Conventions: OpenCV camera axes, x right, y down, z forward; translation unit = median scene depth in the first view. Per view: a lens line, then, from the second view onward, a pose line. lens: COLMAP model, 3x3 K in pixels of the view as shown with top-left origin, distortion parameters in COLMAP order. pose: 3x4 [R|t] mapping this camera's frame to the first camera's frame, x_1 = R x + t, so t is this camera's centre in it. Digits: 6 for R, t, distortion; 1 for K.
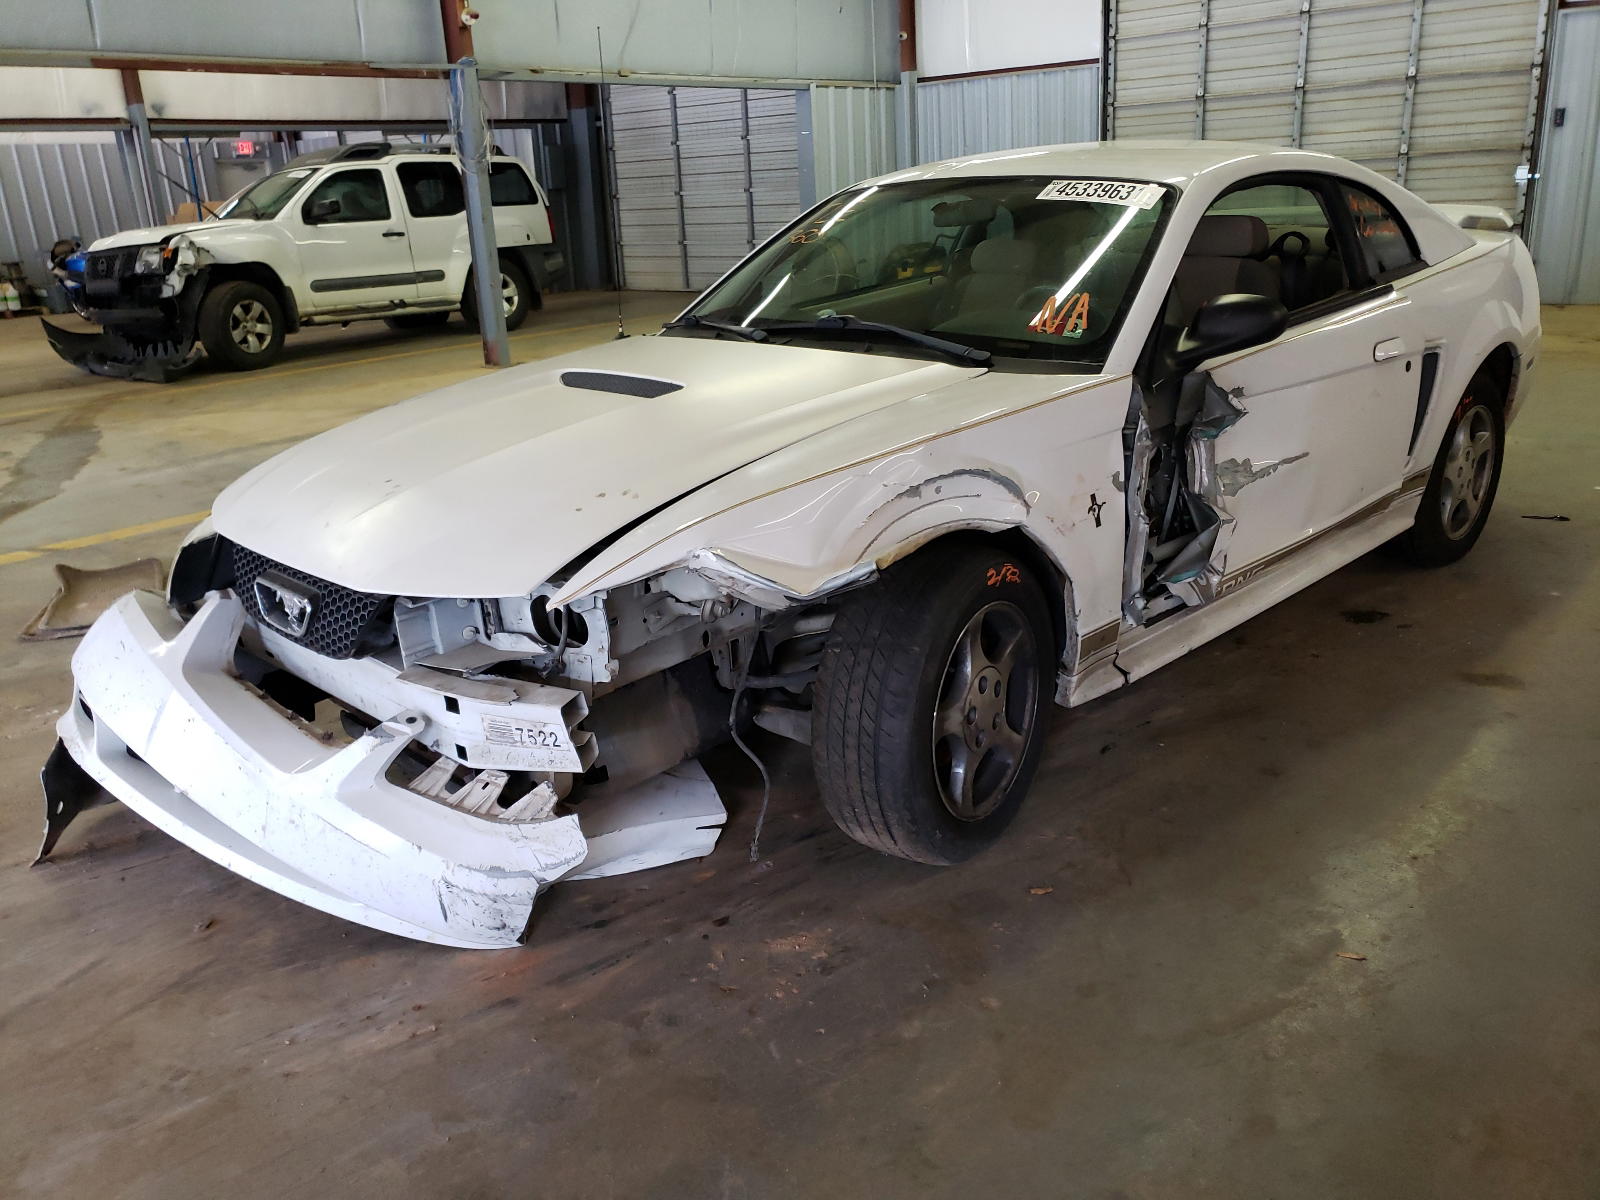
lens RADIAL K [[1260.1, 0, 801.6], [0, 1260.1, 578.4], [0, 0, 1]] dist [0.052943, -0.055137]
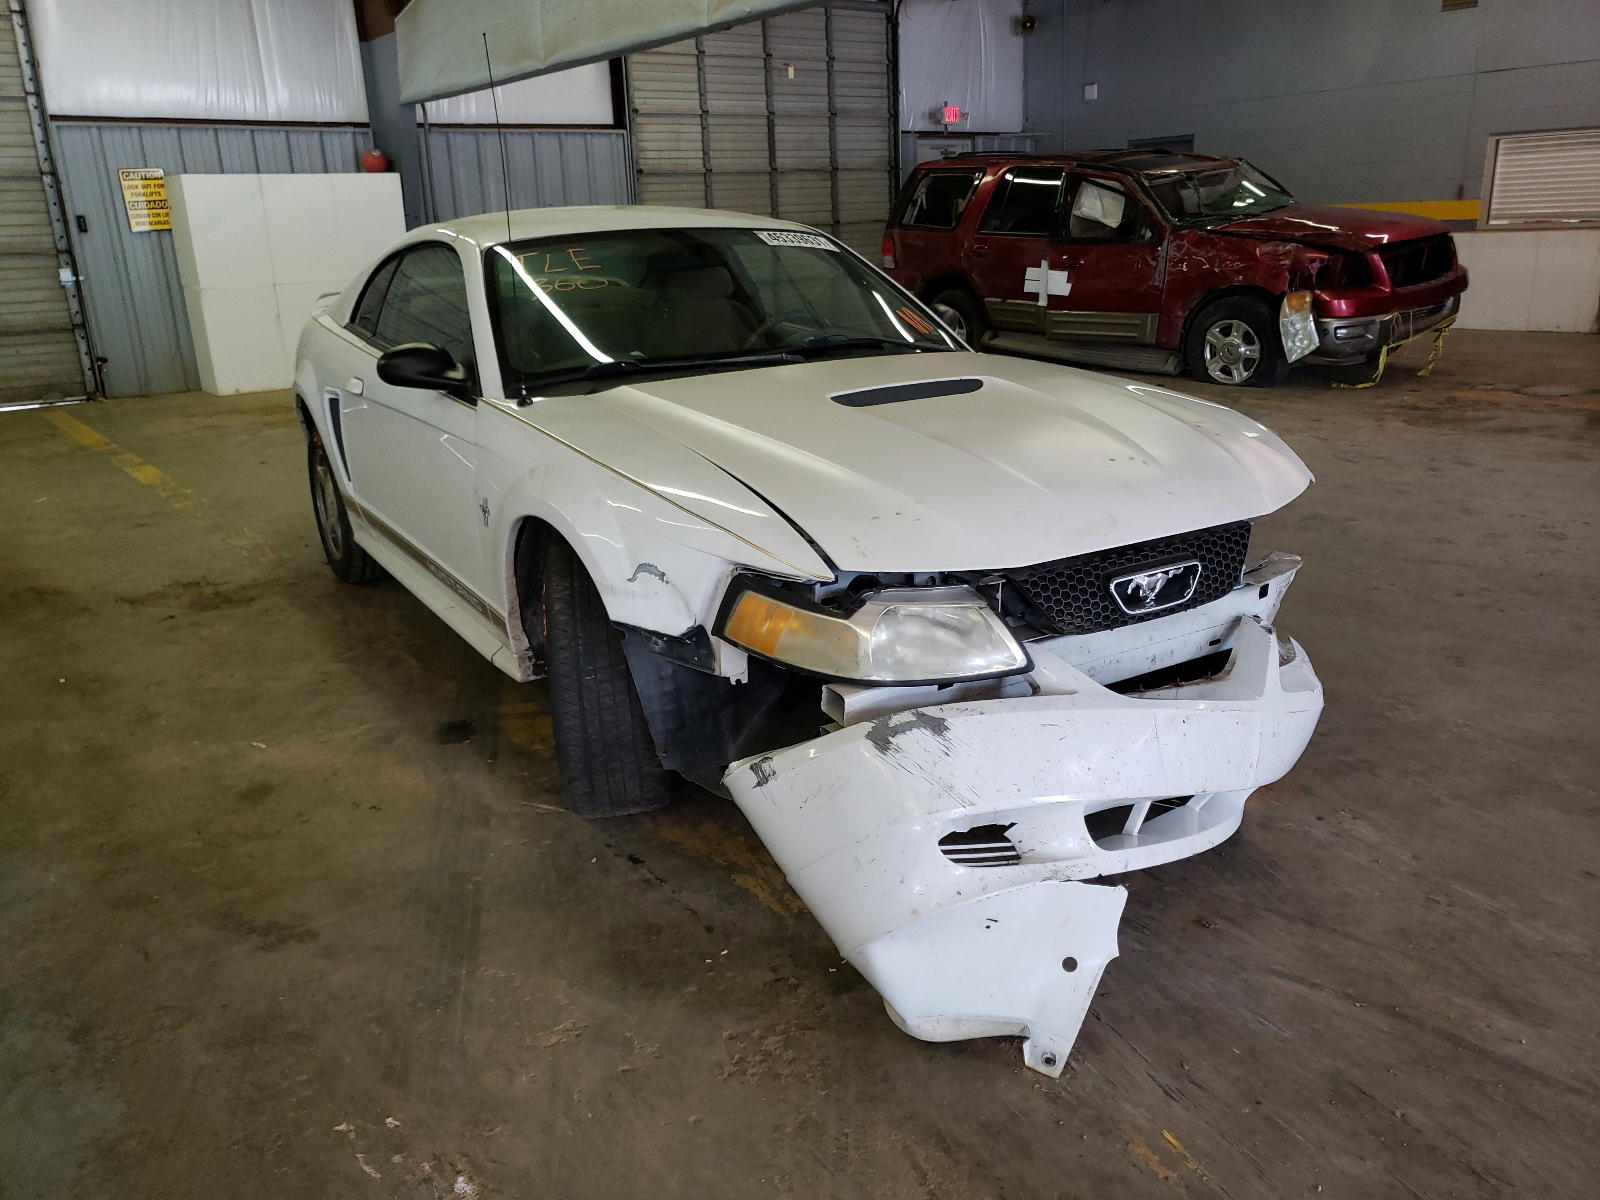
lens RADIAL K [[1277.6, 0, 800.0], [0, 1277.6, 600.0], [0, 0, 1]] dist [0.004984, 0.001039]
pose [[0.206047, -0.237867, 0.949191, -0.361685], [0.315603, 0.934324, 0.165631, -0.057318], [-0.926250, 0.265440, 0.267587, 0.246083]]
